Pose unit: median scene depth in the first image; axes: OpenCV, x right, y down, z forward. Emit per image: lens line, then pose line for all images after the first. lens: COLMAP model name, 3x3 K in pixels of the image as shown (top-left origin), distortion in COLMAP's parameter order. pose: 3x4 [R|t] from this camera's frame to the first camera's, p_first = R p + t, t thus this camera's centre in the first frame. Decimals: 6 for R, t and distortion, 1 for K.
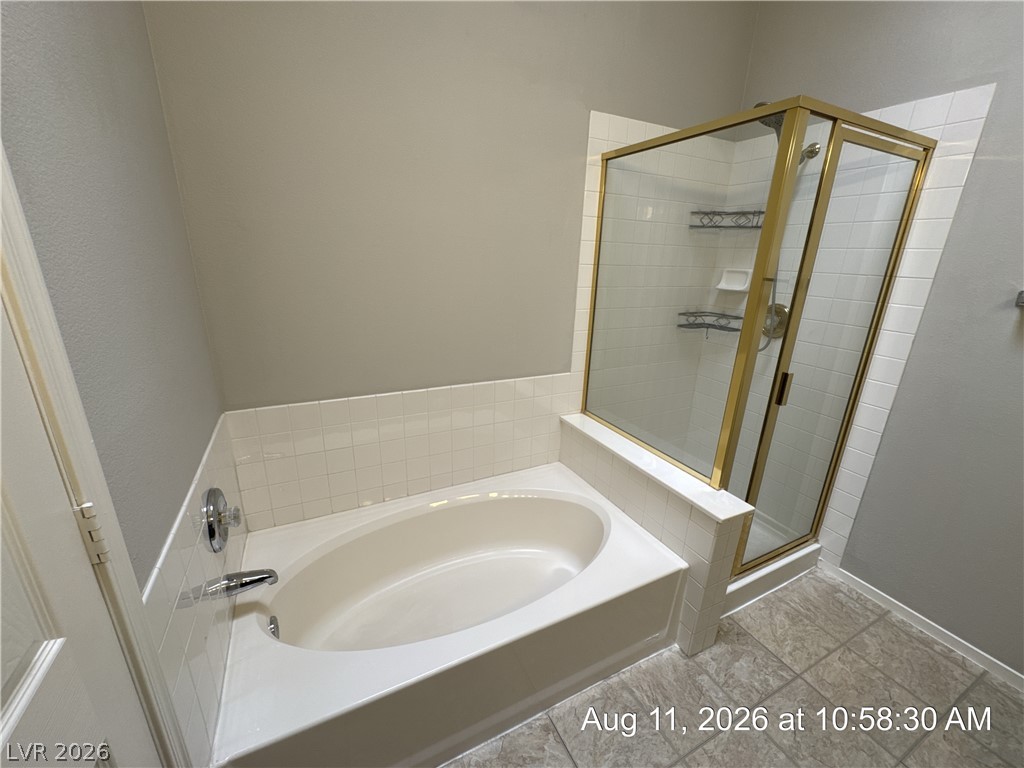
lens RADIAL K [[410.1, 0, 511.4], [0, 410.1, 383.5], [0, 0, 1]] dist [-0.002885, 0.000752]
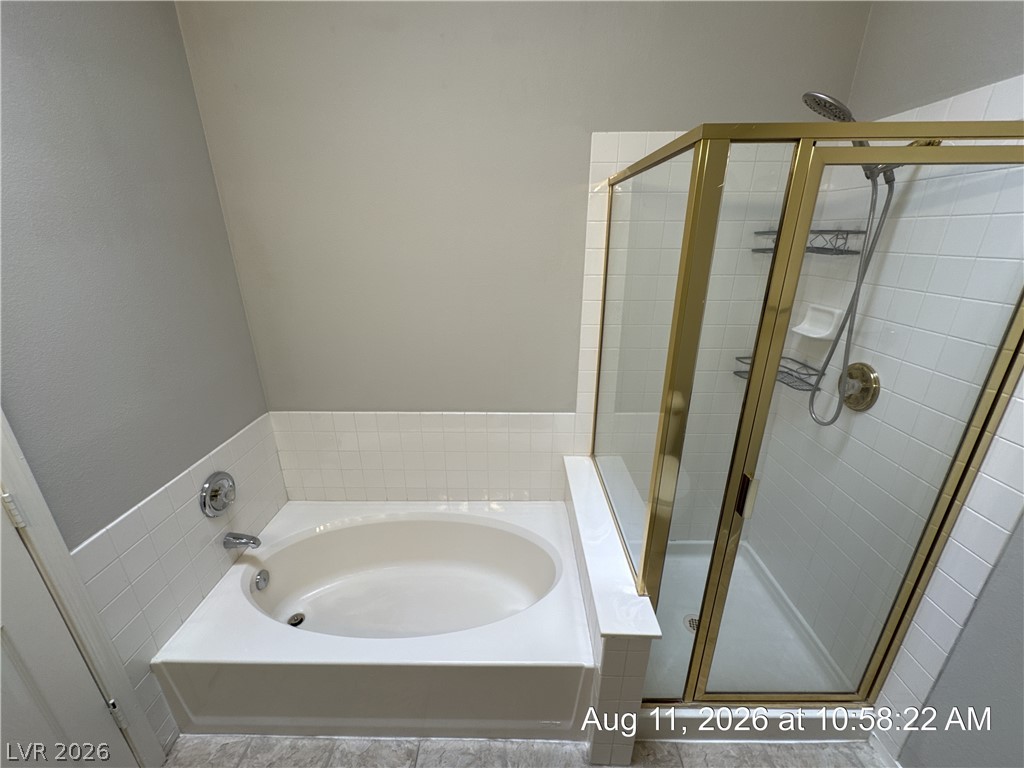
lens RADIAL K [[410.1, 0, 512.5], [0, 410.1, 384.2], [0, 0, 1]] dist [-0.002885, 0.000752]
pose [[0.889779, 0.126382, -0.438543, 0.531023], [-0.109453, 0.991943, 0.063790, -0.172708], [0.443072, -0.008759, 0.896443, 0.128834]]
